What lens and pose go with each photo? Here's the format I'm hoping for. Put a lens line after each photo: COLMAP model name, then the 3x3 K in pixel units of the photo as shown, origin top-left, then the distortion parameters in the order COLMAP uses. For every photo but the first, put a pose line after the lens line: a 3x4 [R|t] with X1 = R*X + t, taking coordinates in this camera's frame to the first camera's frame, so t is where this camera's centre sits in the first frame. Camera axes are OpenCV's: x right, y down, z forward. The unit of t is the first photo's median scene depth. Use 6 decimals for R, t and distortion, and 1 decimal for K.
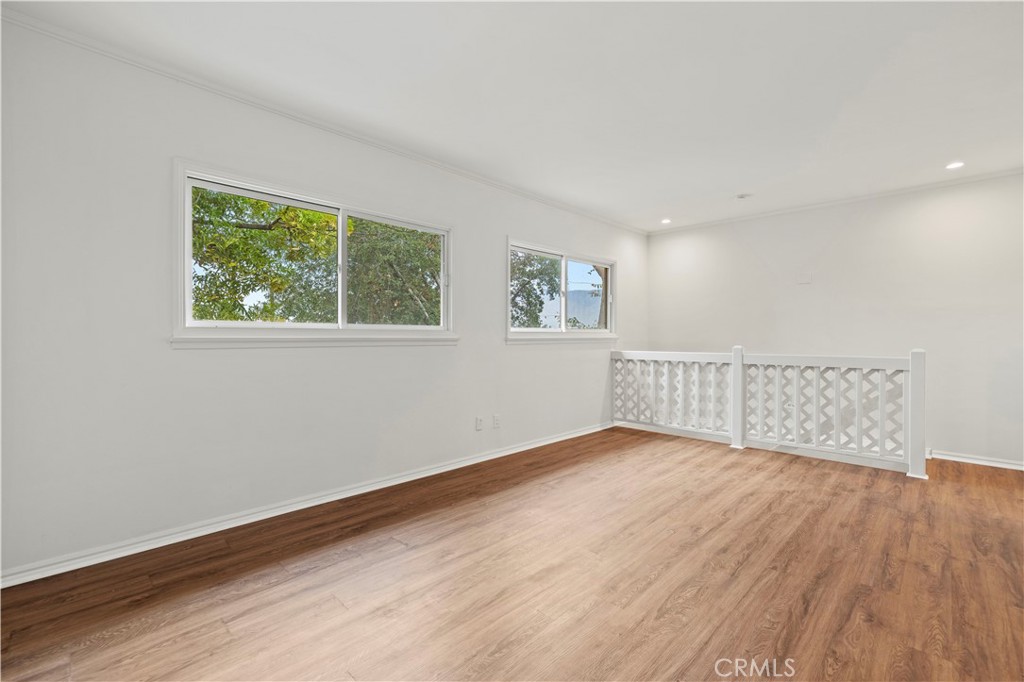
lens RADIAL K [[443.1, 0, 507.9], [0, 443.1, 339.0], [0, 0, 1]] dist [0.003863, 0.000432]
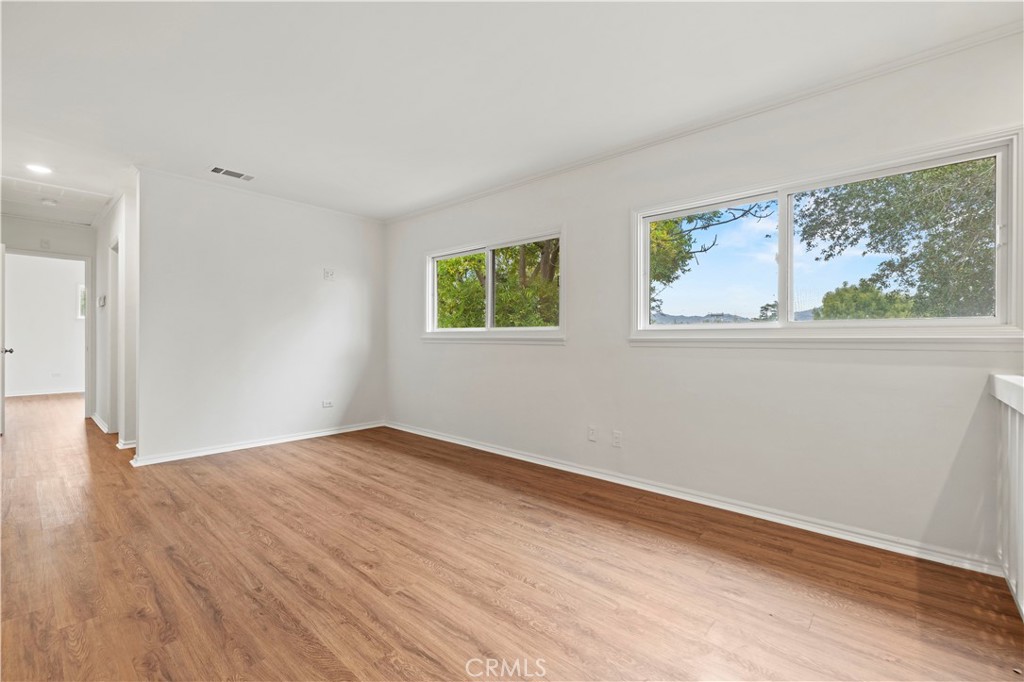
lens RADIAL K [[443.1, 0, 507.0], [0, 443.1, 338.8], [0, 0, 1]] dist [0.003863, 0.000432]
pose [[0.046915, 0.000568, -0.998899, 1.068344], [-0.006719, 0.999977, 0.000254, -0.000025], [0.998876, 0.006700, 0.046917, 1.020768]]
